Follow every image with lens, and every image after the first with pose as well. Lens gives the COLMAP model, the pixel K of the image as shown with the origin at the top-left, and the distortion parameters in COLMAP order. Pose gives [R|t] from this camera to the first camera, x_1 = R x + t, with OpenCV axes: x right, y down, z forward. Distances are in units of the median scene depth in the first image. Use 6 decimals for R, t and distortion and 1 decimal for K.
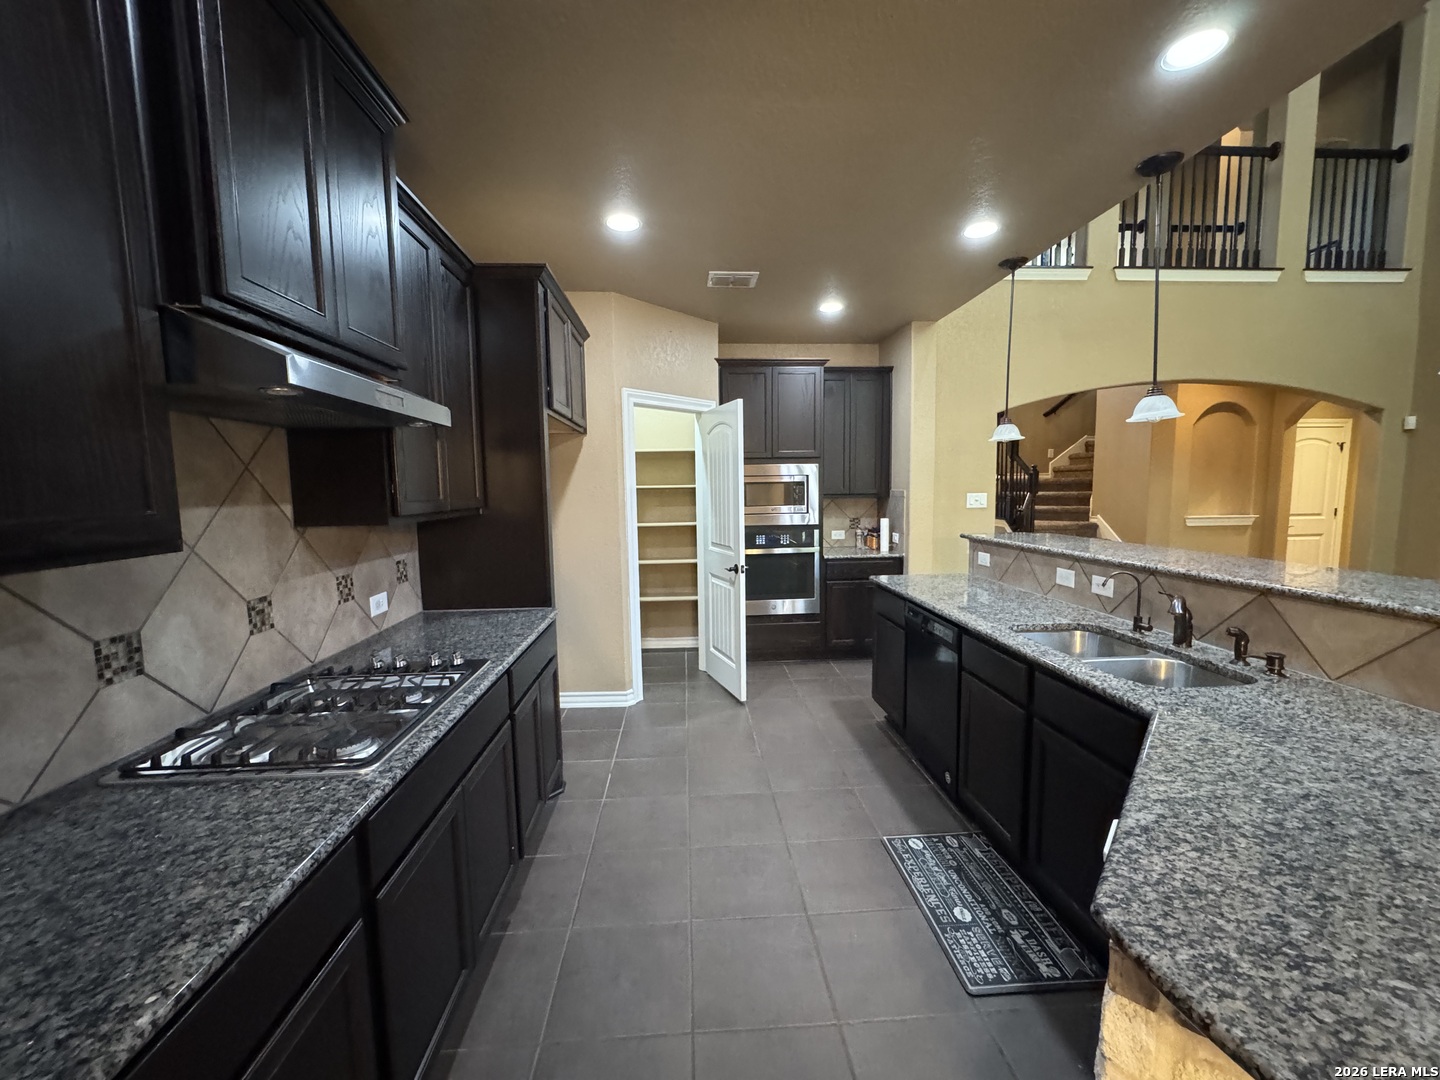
lens RADIAL K [[575.8, 0, 720.2], [0, 575.8, 538.2], [0, 0, 1]] dist [-0.001397, 0.000015]
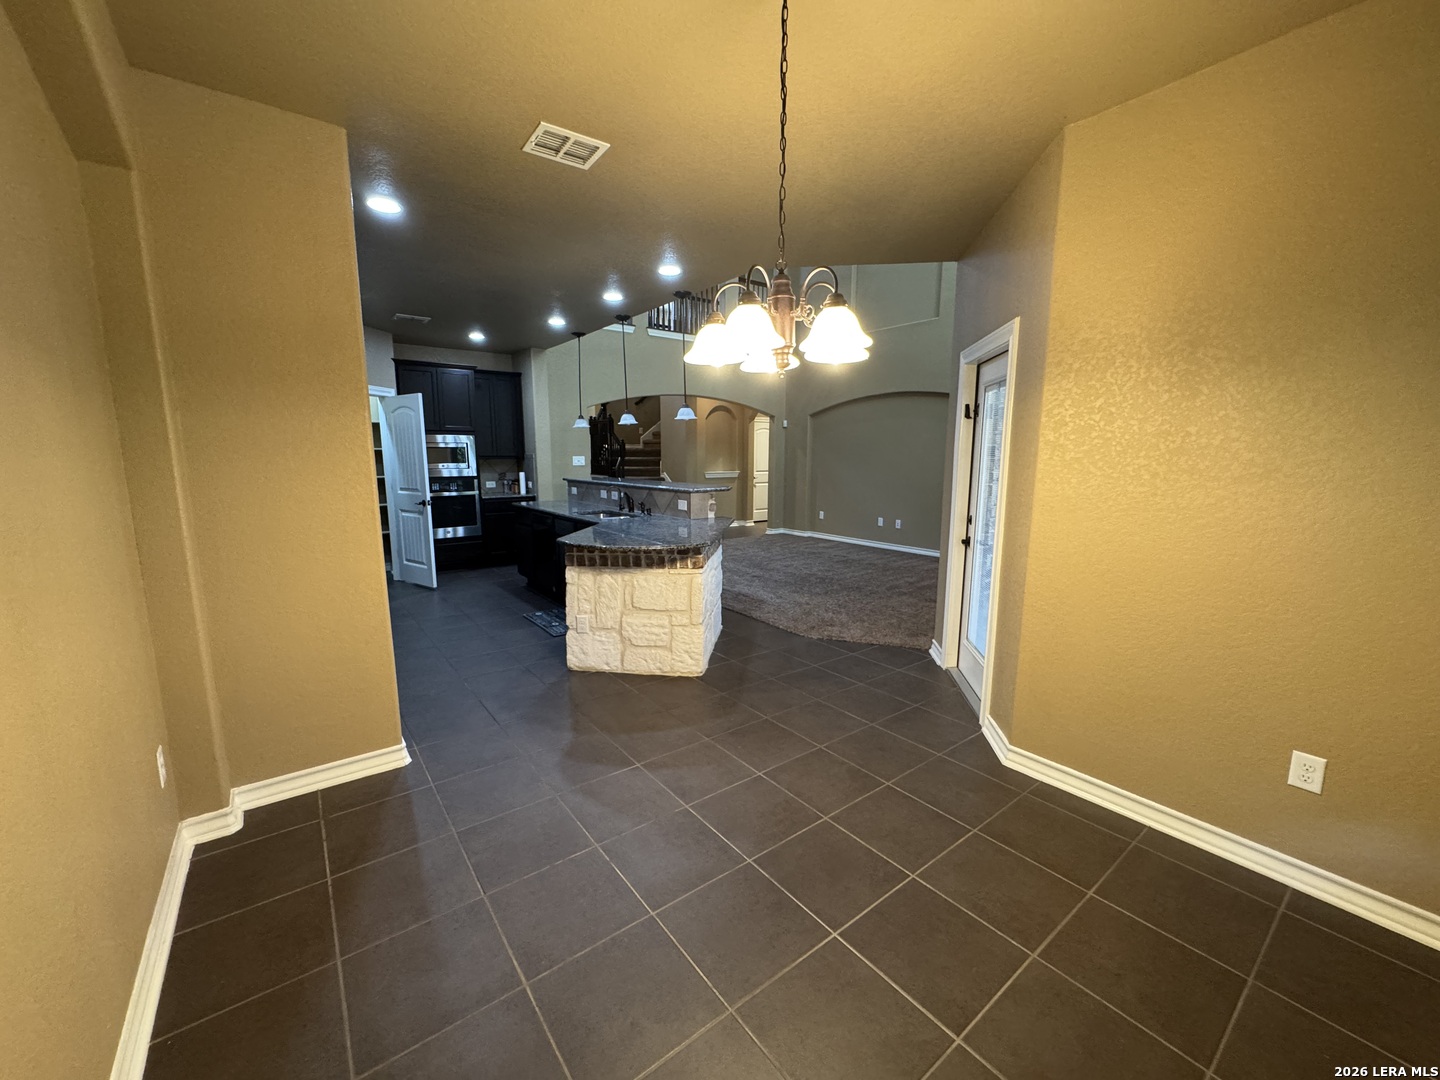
lens RADIAL K [[575.8, 0, 720.4], [0, 575.8, 539.2], [0, 0, 1]] dist [-0.001397, 0.000015]
pose [[0.833221, -0.069068, 0.548610, -0.136821], [0.037438, 0.996938, 0.068652, 0.061532], [-0.551672, -0.036663, 0.833255, -0.615489]]
